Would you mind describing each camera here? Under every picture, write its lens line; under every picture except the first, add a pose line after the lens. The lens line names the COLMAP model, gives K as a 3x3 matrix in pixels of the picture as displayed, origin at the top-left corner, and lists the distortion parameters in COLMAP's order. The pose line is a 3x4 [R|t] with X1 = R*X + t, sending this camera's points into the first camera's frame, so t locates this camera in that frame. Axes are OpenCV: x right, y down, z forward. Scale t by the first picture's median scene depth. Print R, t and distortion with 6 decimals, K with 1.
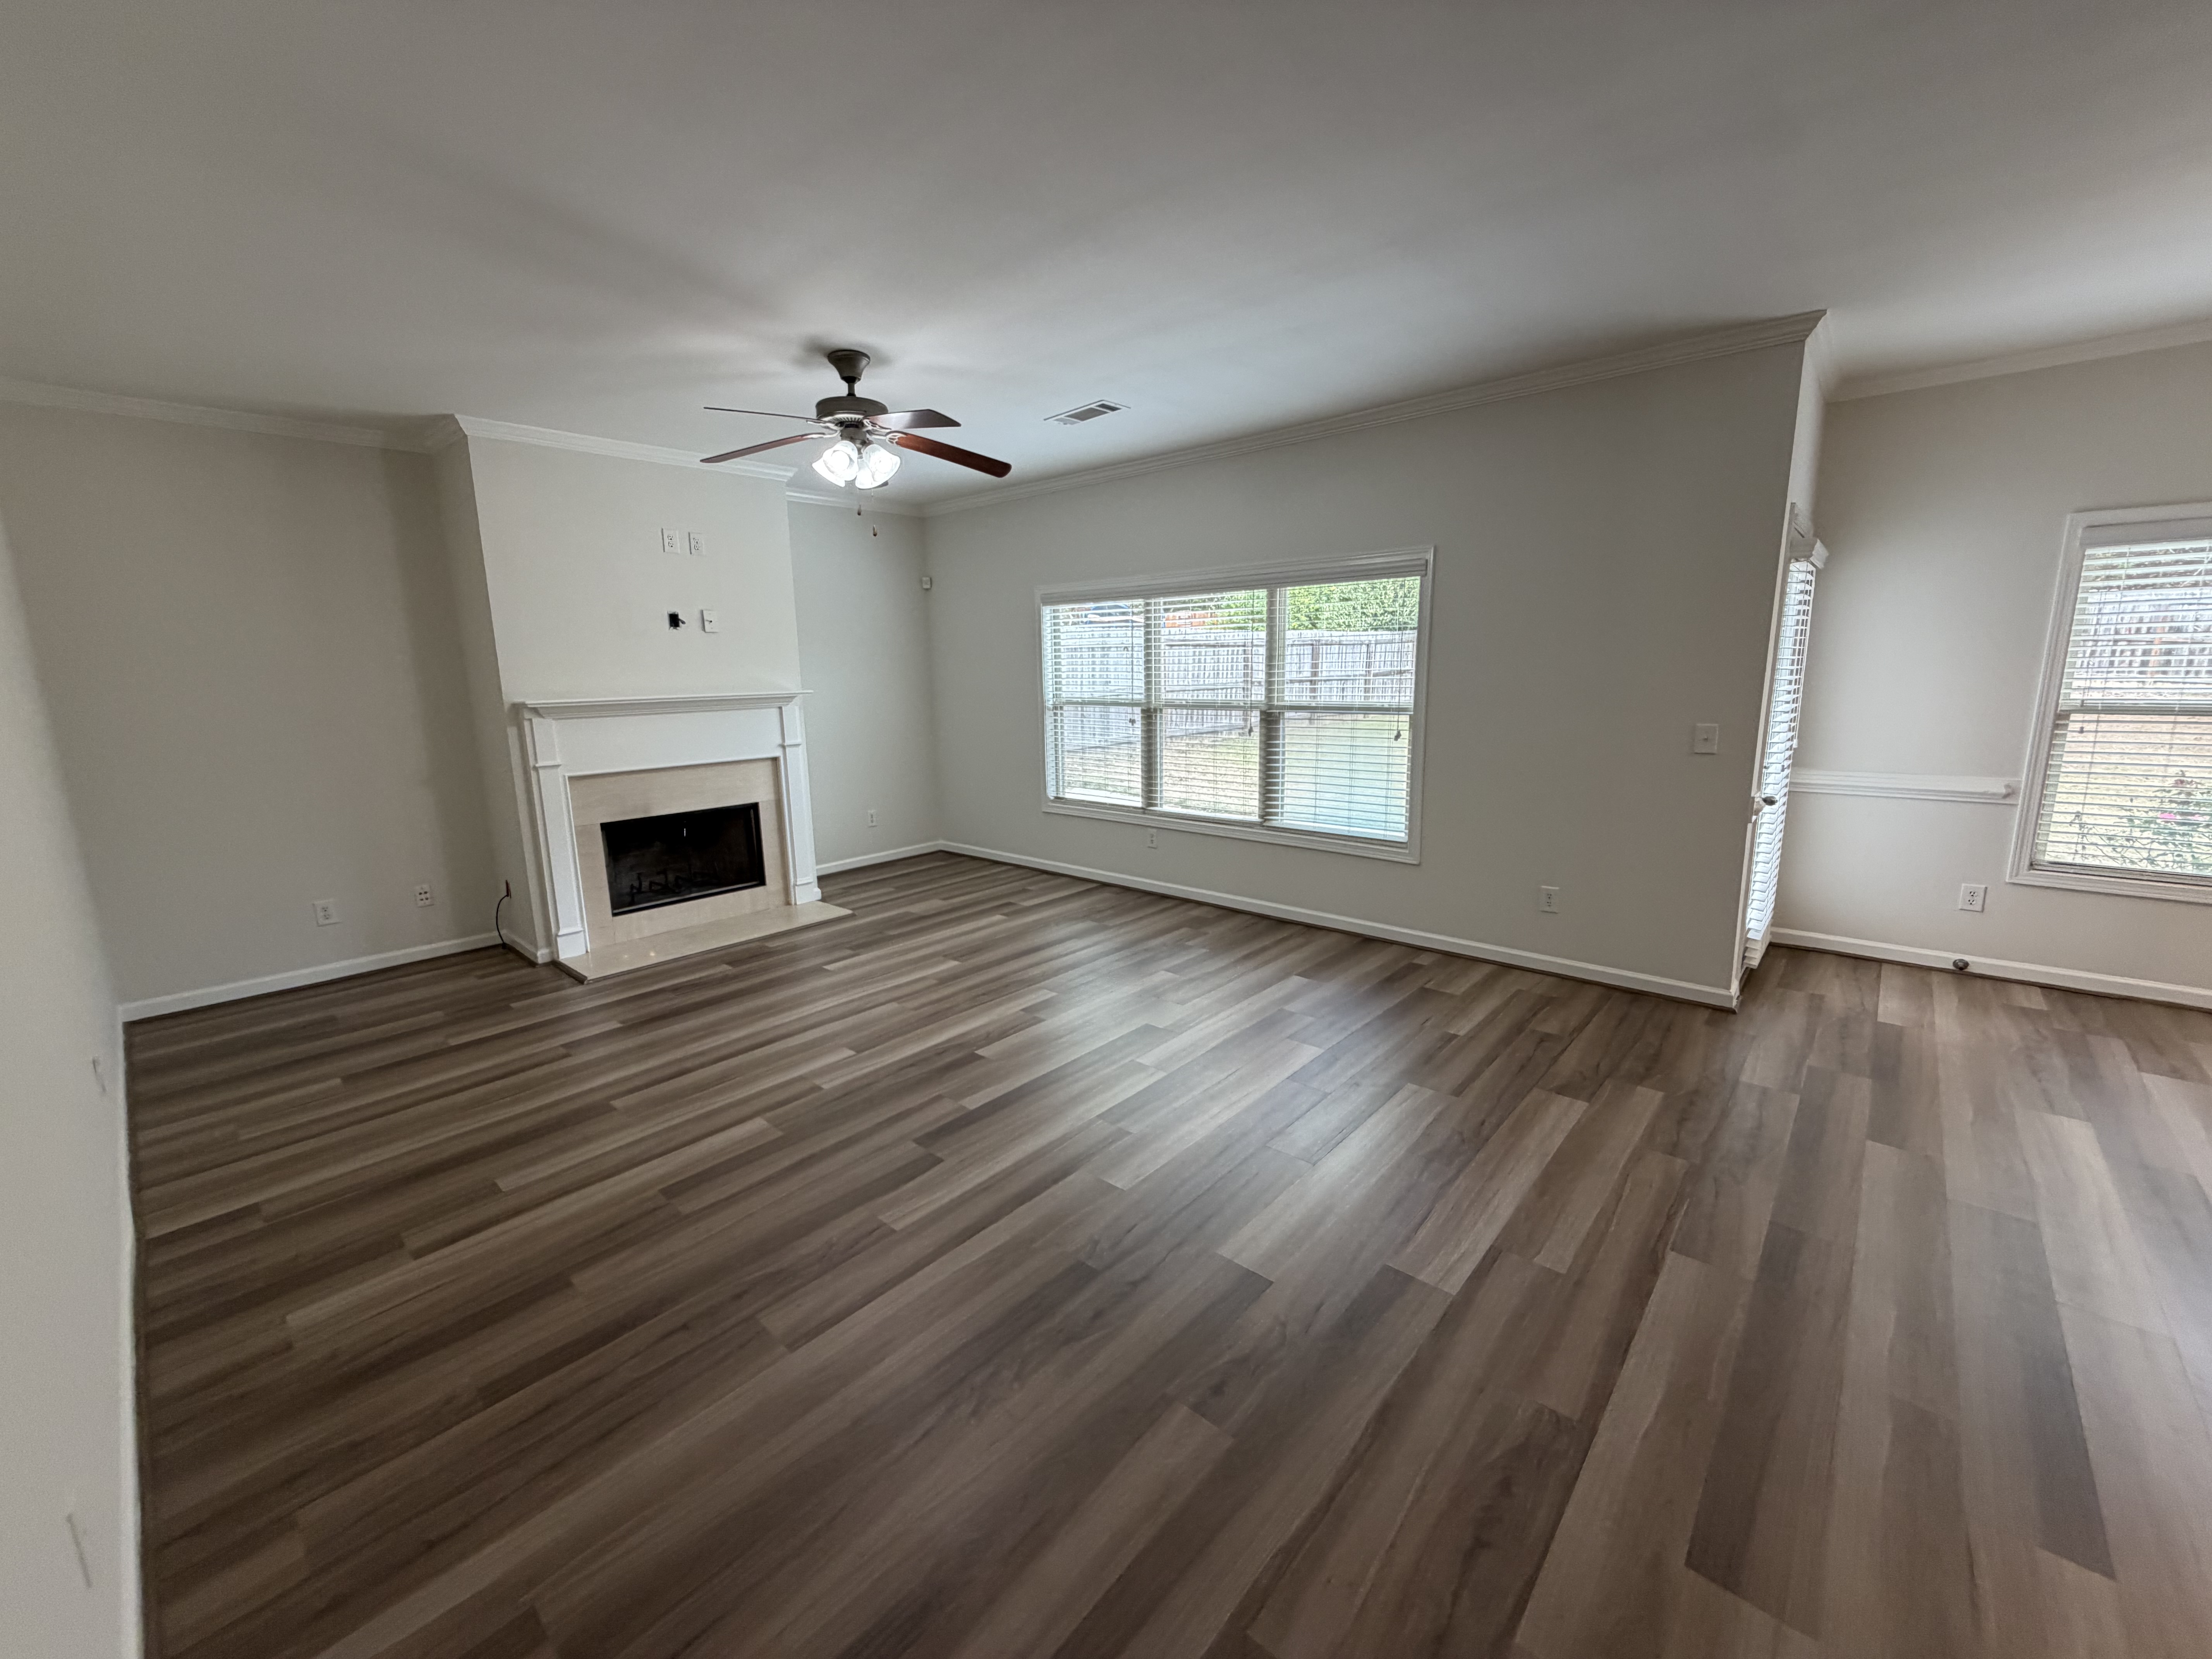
lens RADIAL K [[883.2, 0, 1097.2], [0, 883.2, 825.6], [0, 0, 1]] dist [-0.000631, -0.000138]
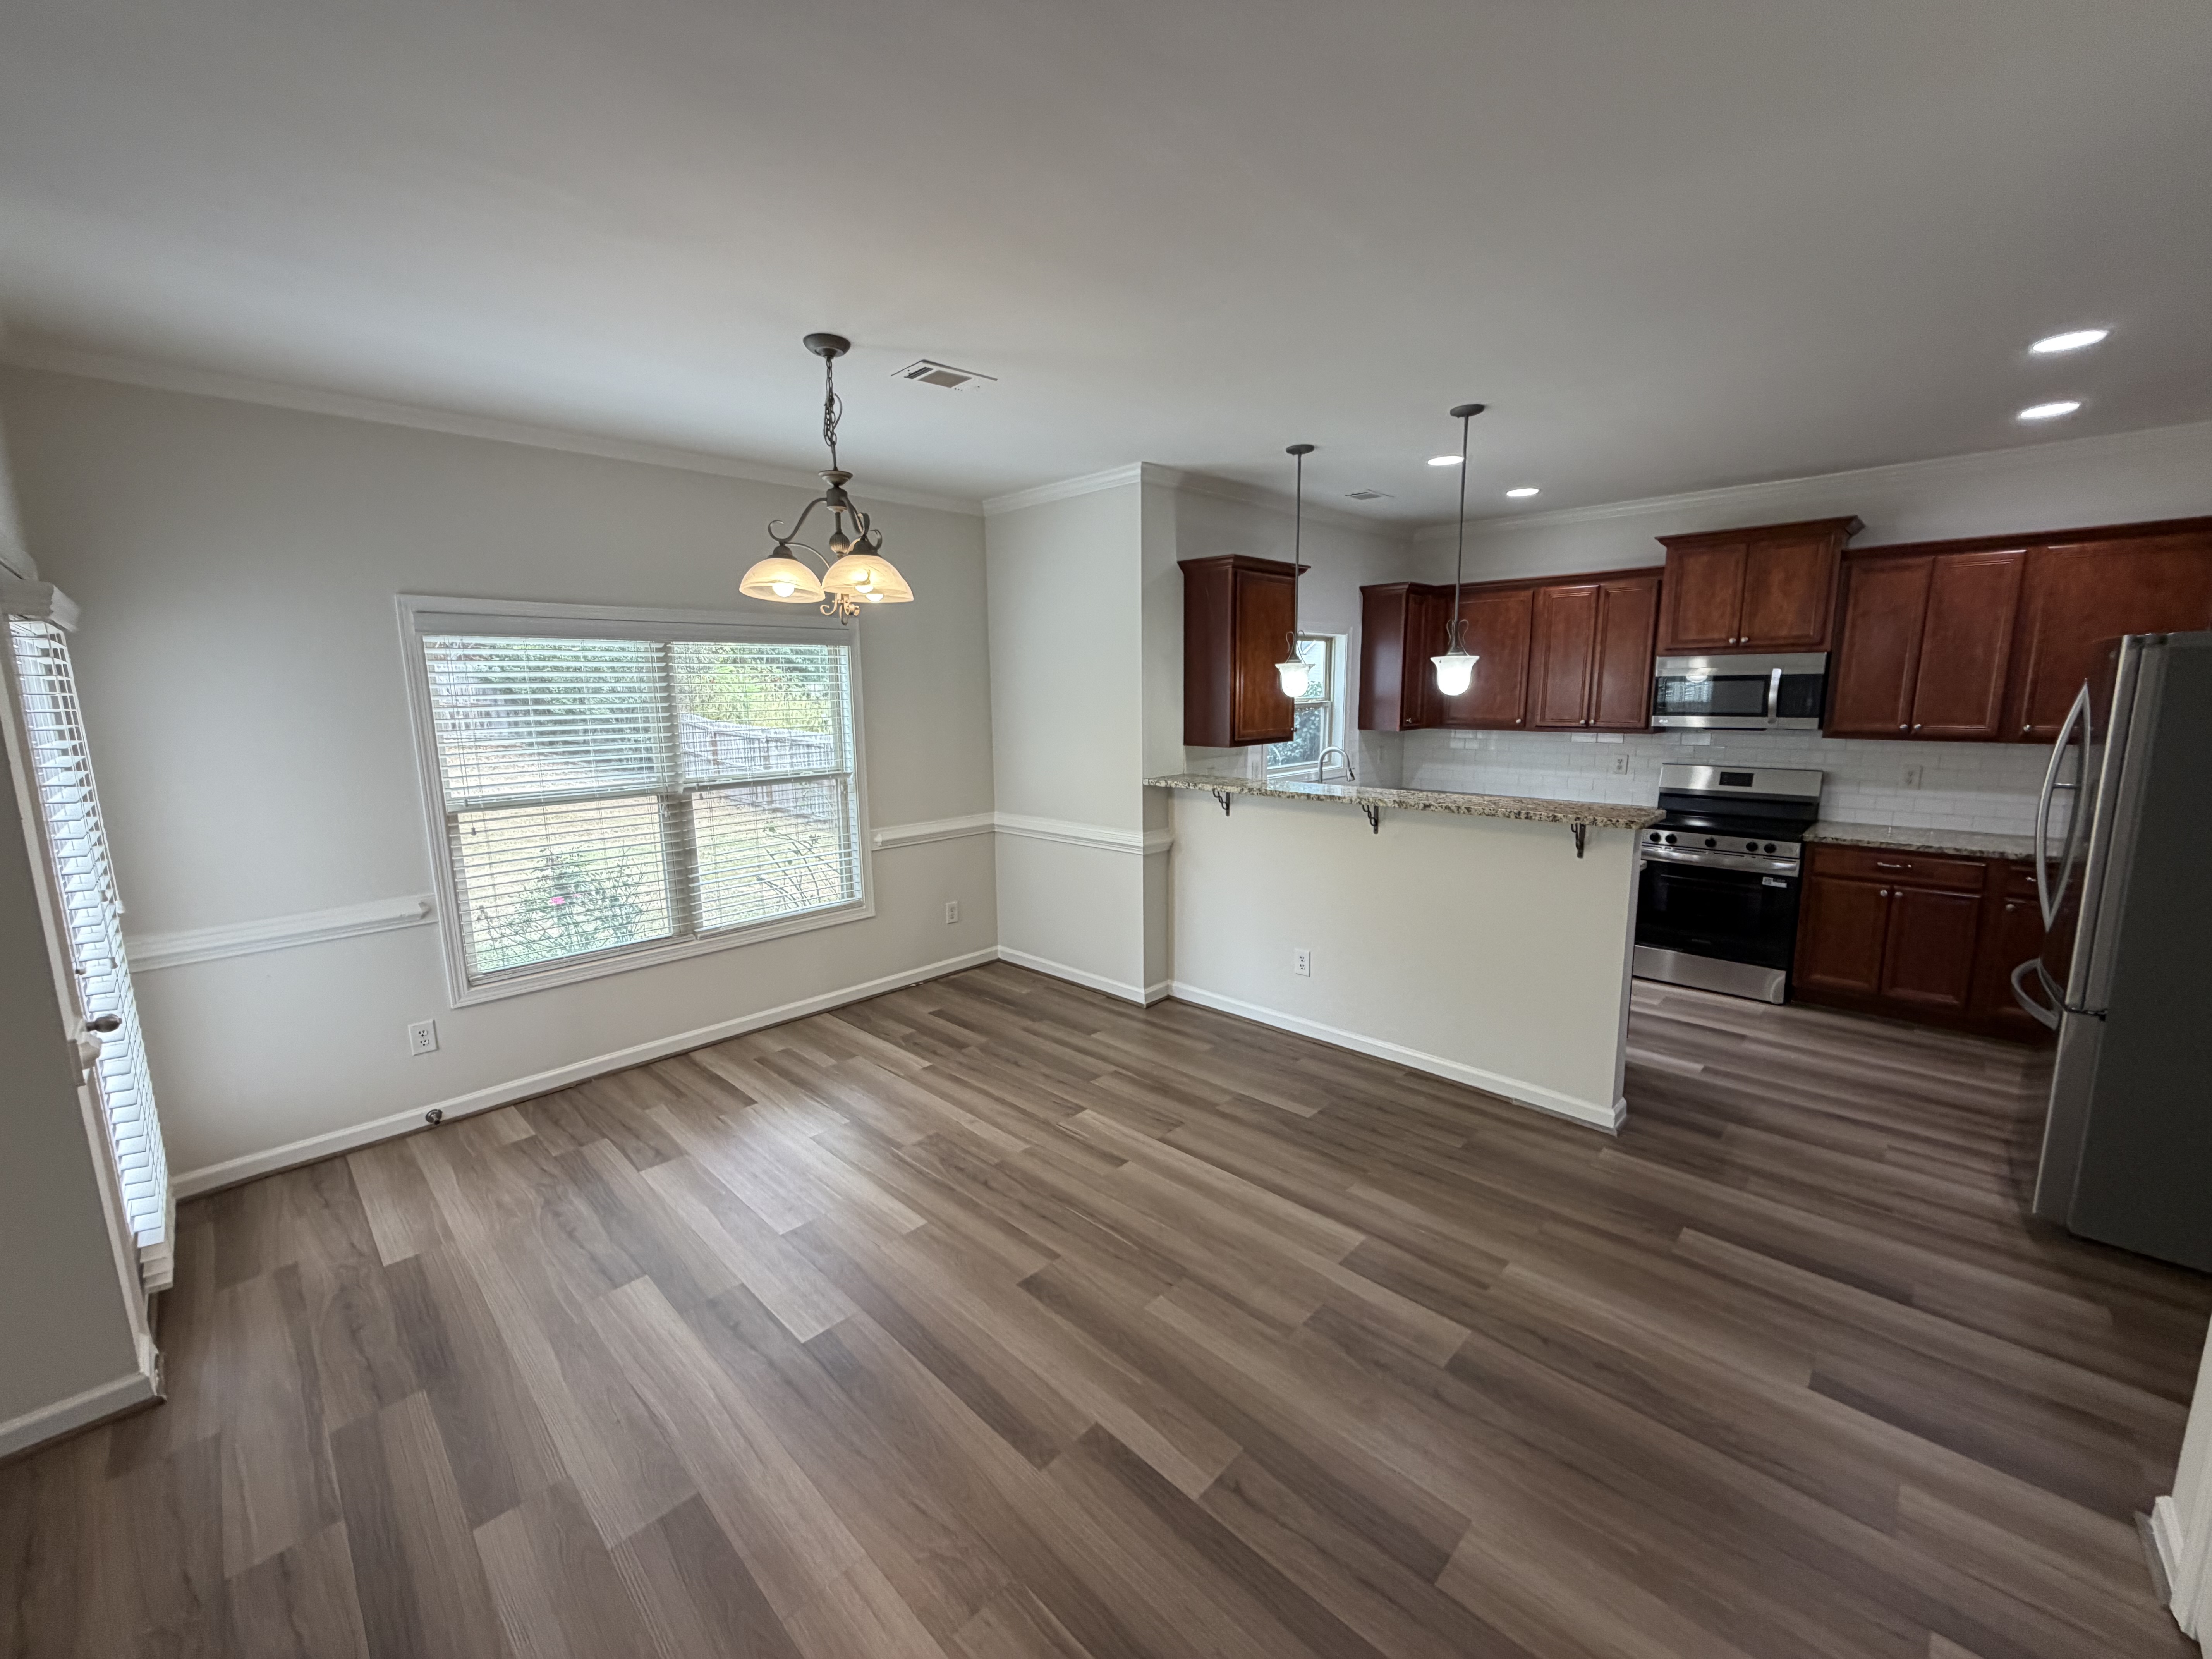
lens RADIAL K [[882.4, 0, 1101.6], [0, 882.4, 824.9], [0, 0, 1]] dist [0.001573, 0.000210]
pose [[0.042644, -0.136009, 0.989789, 0.229199], [0.195879, 0.972602, 0.125208, -0.101587], [-0.979700, 0.188539, 0.068117, 0.291118]]
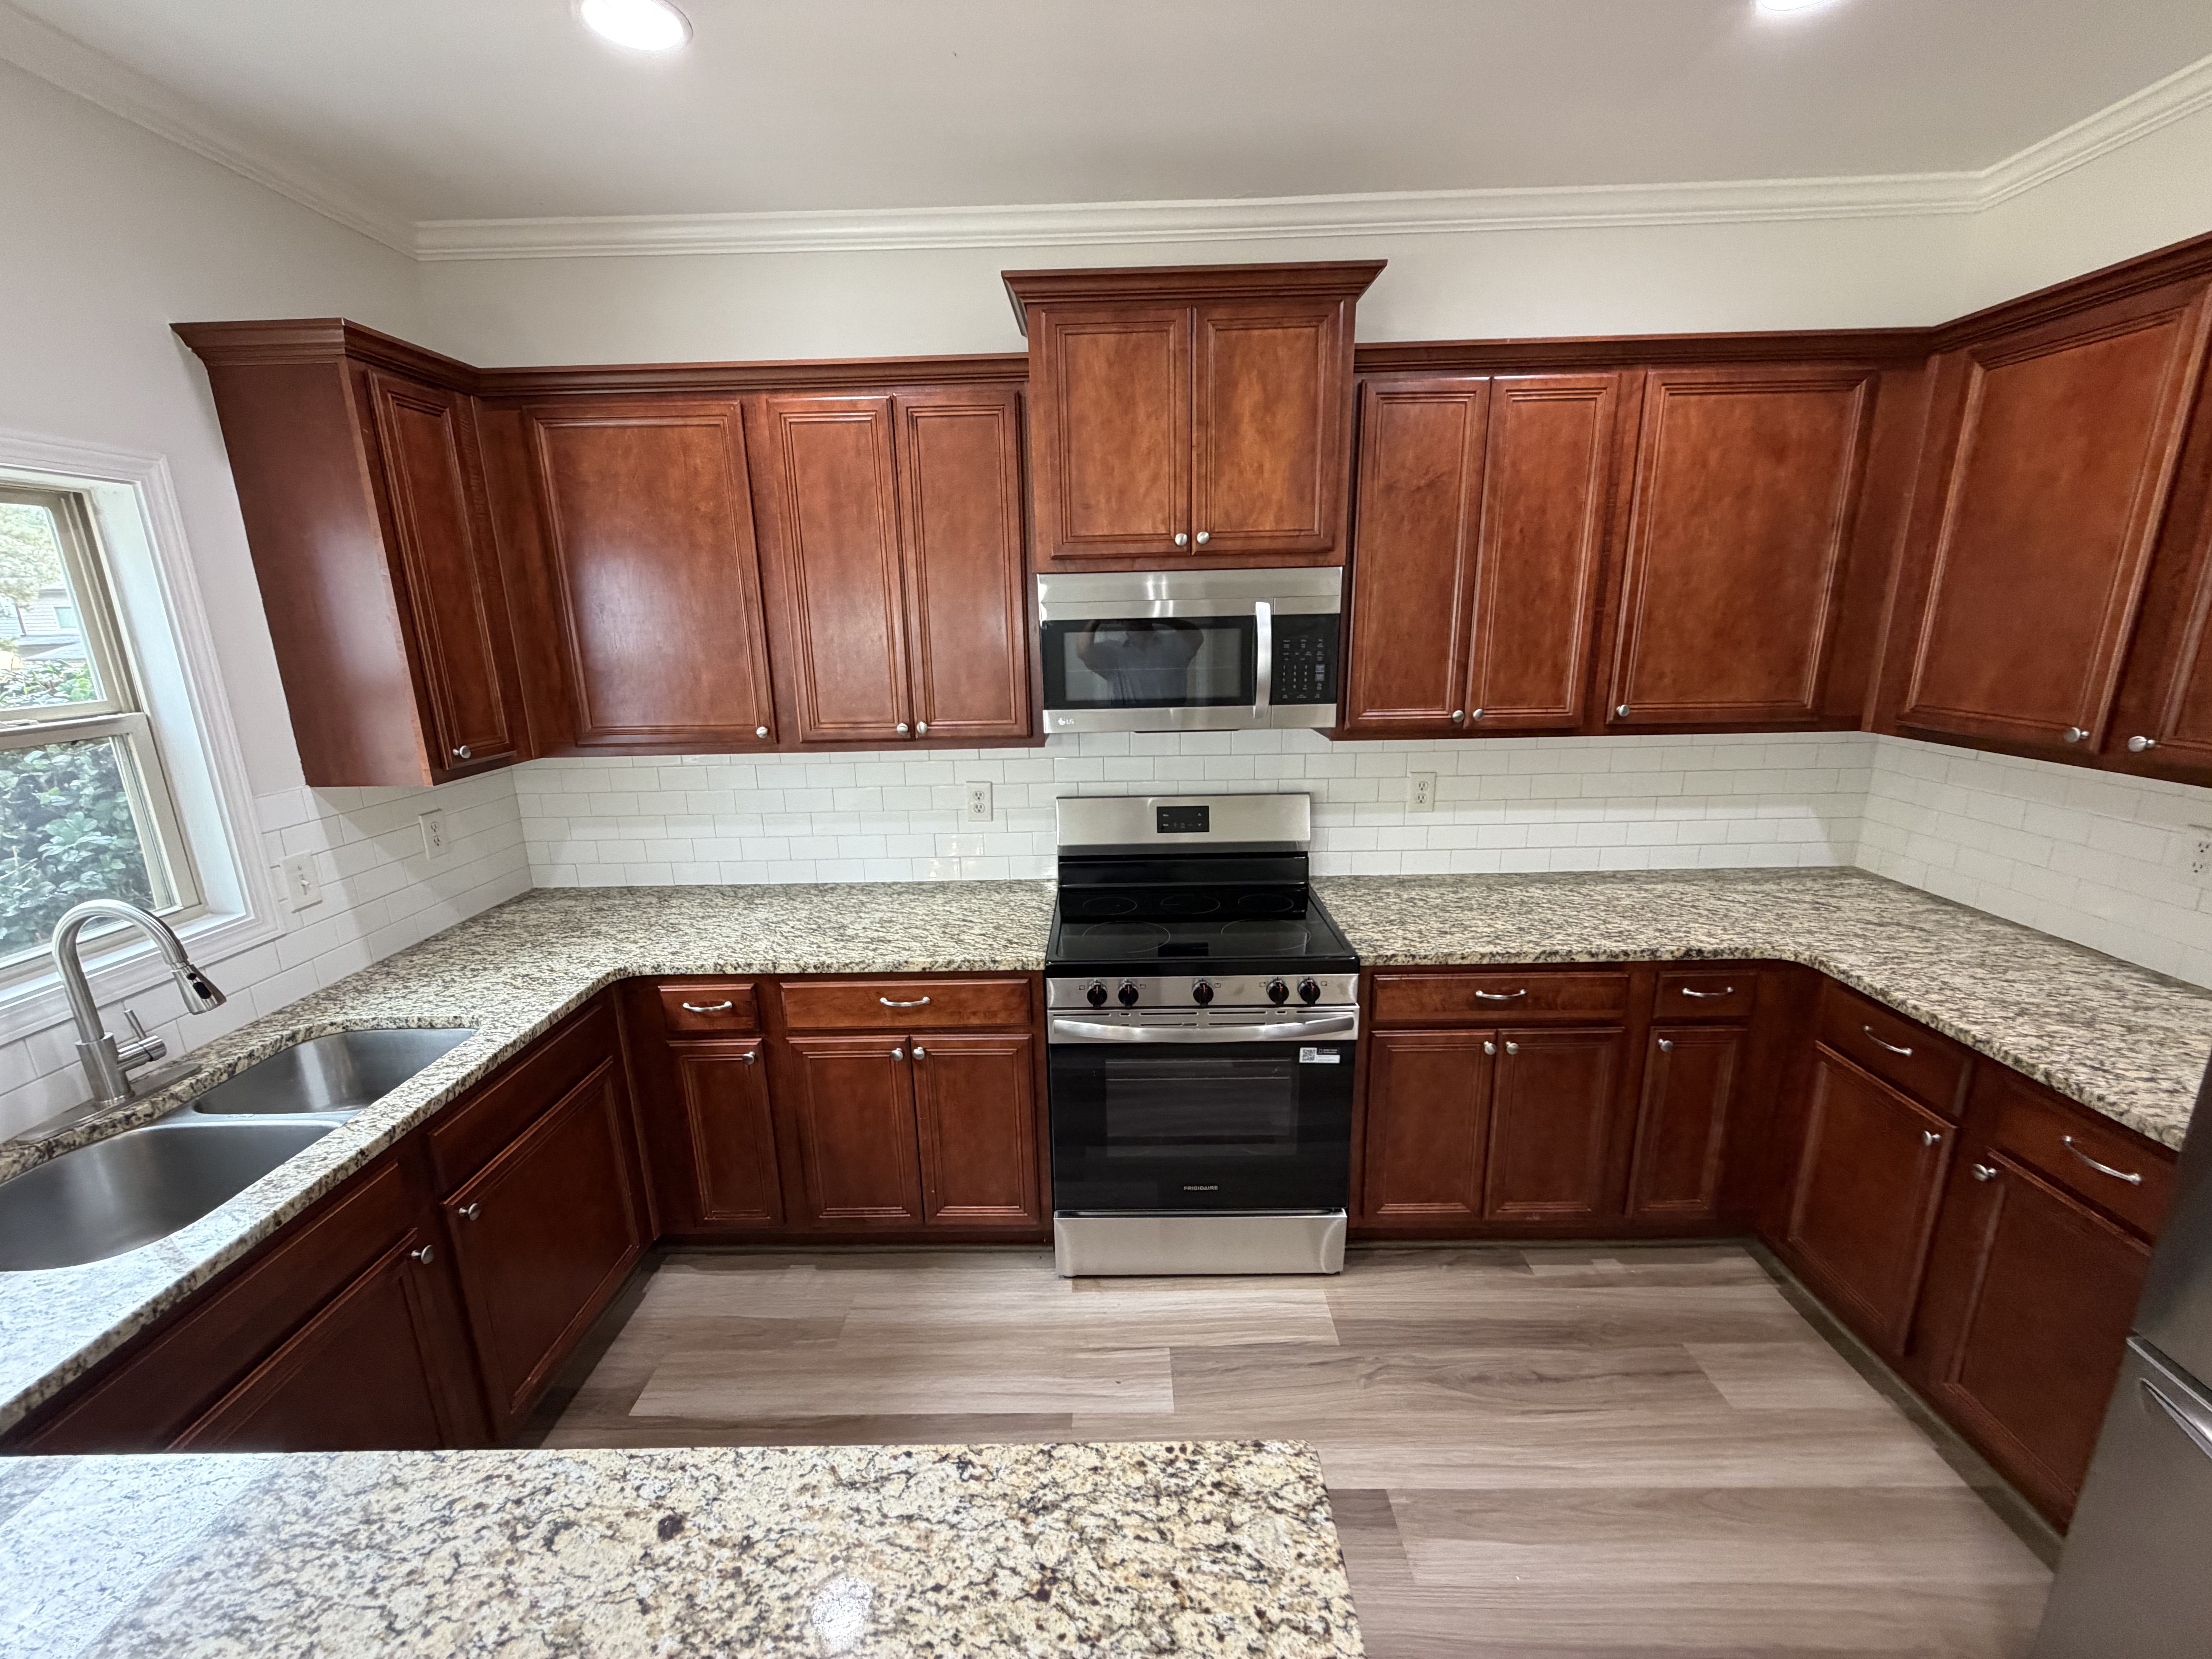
lens RADIAL K [[879.6, 0, 1099.7], [0, 879.6, 825.5], [0, 0, 1]] dist [0.000138, 0.000088]
pose [[-0.656524, -0.148122, 0.739619, 1.130119], [0.174326, 0.924191, 0.339826, -0.054597], [-0.733885, 0.352039, -0.580932, -0.119580]]
